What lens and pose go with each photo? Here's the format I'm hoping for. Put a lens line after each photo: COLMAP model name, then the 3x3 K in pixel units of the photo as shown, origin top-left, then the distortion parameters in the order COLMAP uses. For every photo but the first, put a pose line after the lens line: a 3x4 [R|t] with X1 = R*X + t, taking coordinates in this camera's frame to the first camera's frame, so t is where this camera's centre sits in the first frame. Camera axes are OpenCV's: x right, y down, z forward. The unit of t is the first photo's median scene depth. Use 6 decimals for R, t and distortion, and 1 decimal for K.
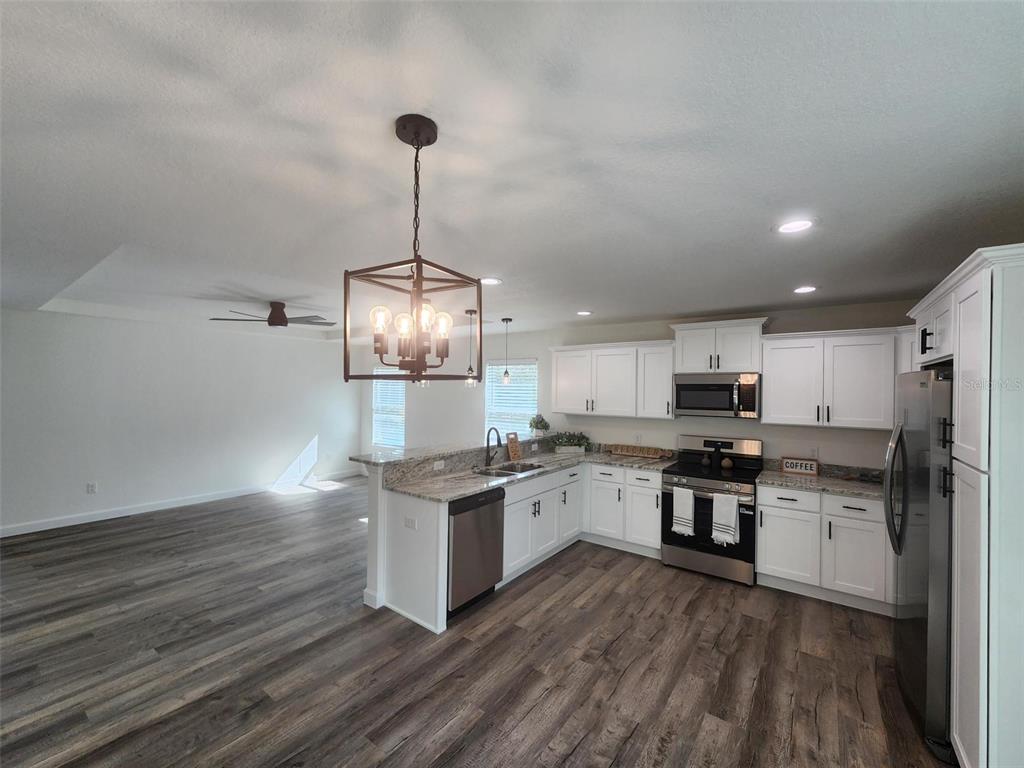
lens RADIAL K [[422.5, 0, 508.3], [0, 422.5, 384.7], [0, 0, 1]] dist [0.000993, 0.000038]
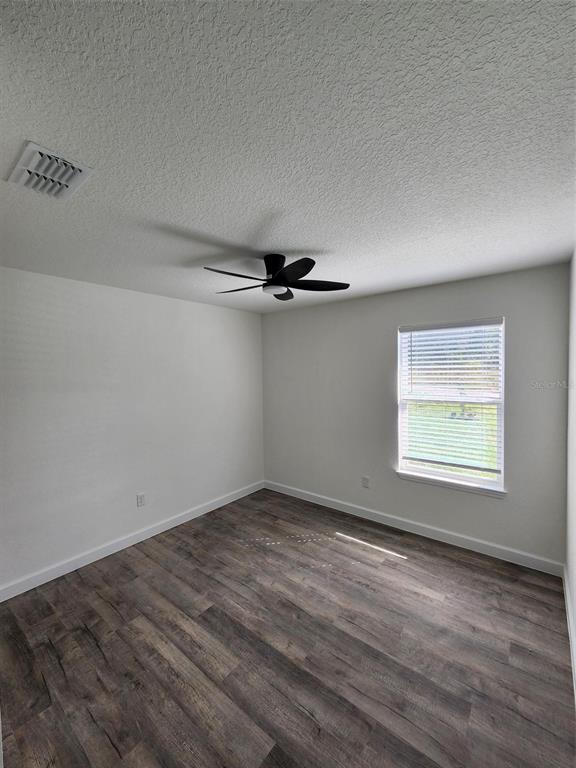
lens RADIAL K [[316.9, 0, 288.0], [0, 316.9, 384.0], [0, 0, 1]] dist [0.000993, 0.000038]
pose [[-0.038642, 0.022448, -0.999001, 0.546099], [0.018385, 0.999594, 0.021750, 0.019592], [0.999084, -0.017526, -0.039039, 0.738982]]
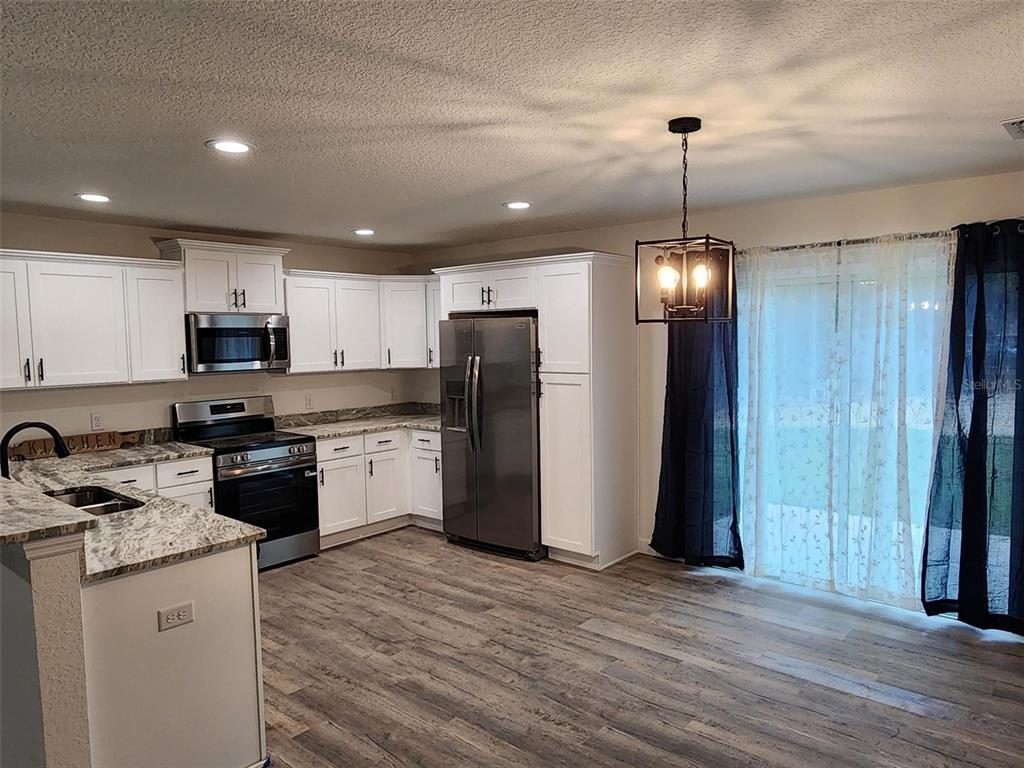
lens RADIAL K [[701.1, 0, 519.9], [0, 701.1, 382.9], [0, 0, 1]] dist [-0.000373, 0.002020]
pose [[0.060401, -0.078905, 0.995051, -0.961639], [0.004246, 0.996882, 0.078792, -0.000085], [-0.998165, -0.000534, 0.060547, 0.547037]]
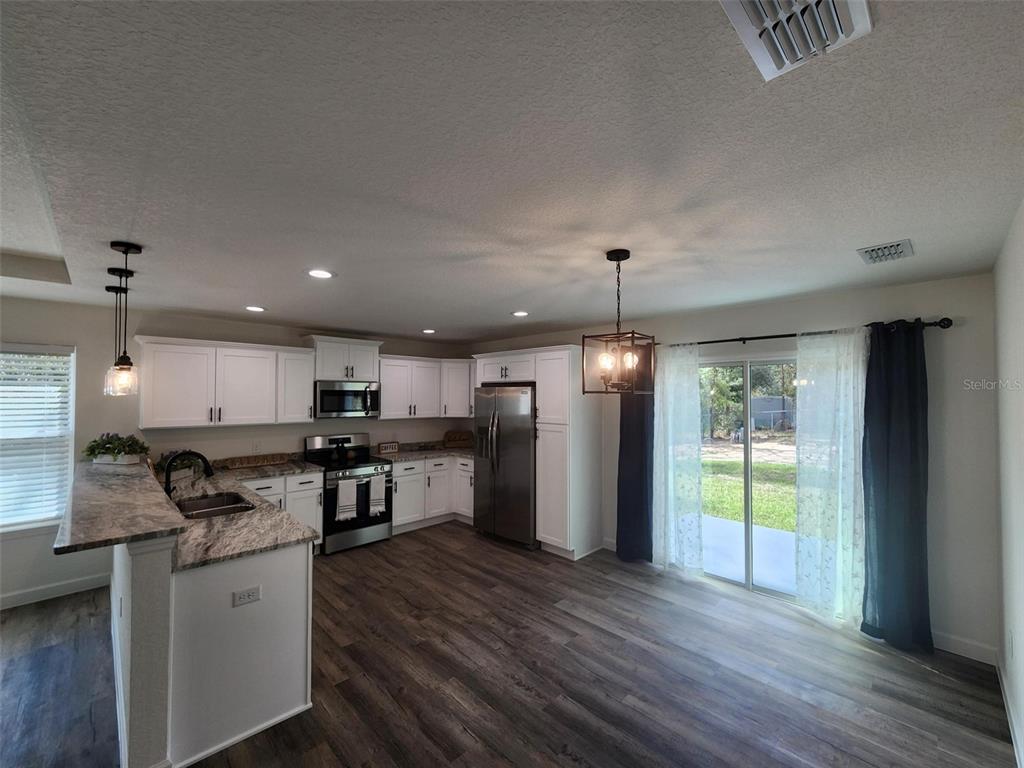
lens RADIAL K [[422.5, 0, 508.3], [0, 422.5, 384.7], [0, 0, 1]] dist [0.000993, 0.000038]
pose [[0.152456, 0.015545, 0.988188, -0.825269], [-0.012841, 0.999823, -0.013747, -0.008371], [-0.988227, -0.010594, 0.152628, 0.474259]]
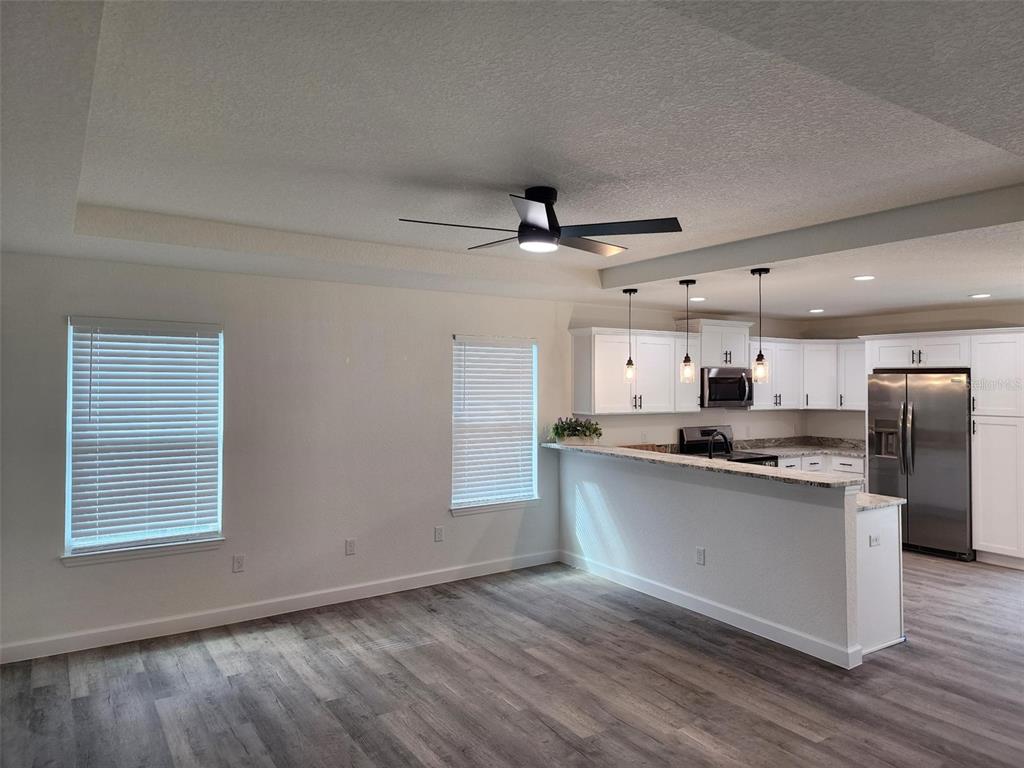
lens RADIAL K [[683.7, 0, 514.0], [0, 683.7, 367.7], [0, 0, 1]] dist [0.066775, -0.067267]
pose [[0.331778, 0.008323, 0.943321, -1.796411], [-0.011838, 0.999919, -0.004658, -0.015384], [-0.943283, -0.009622, 0.331849, 1.204178]]
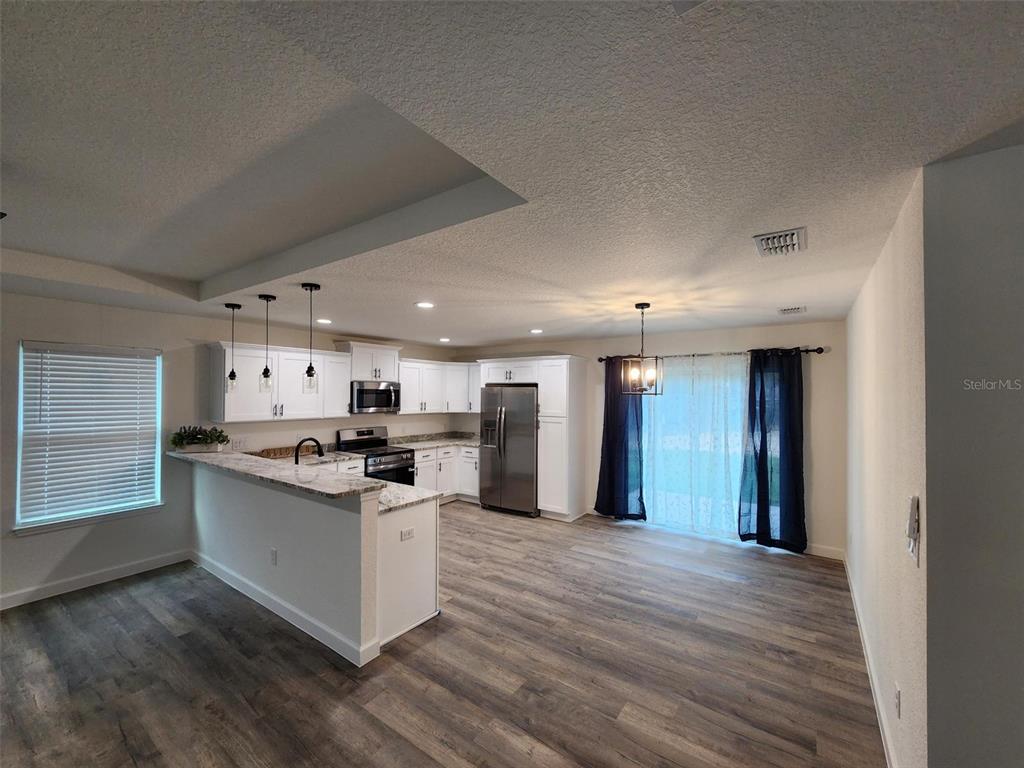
lens RADIAL K [[422.5, 0, 508.3], [0, 422.5, 384.7], [0, 0, 1]] dist [0.000993, 0.000038]
pose [[-0.027189, 0.009025, 0.999590, -1.195829], [-0.018398, 0.999785, -0.009527, -0.014313], [-0.999461, -0.018649, -0.027017, 0.780611]]
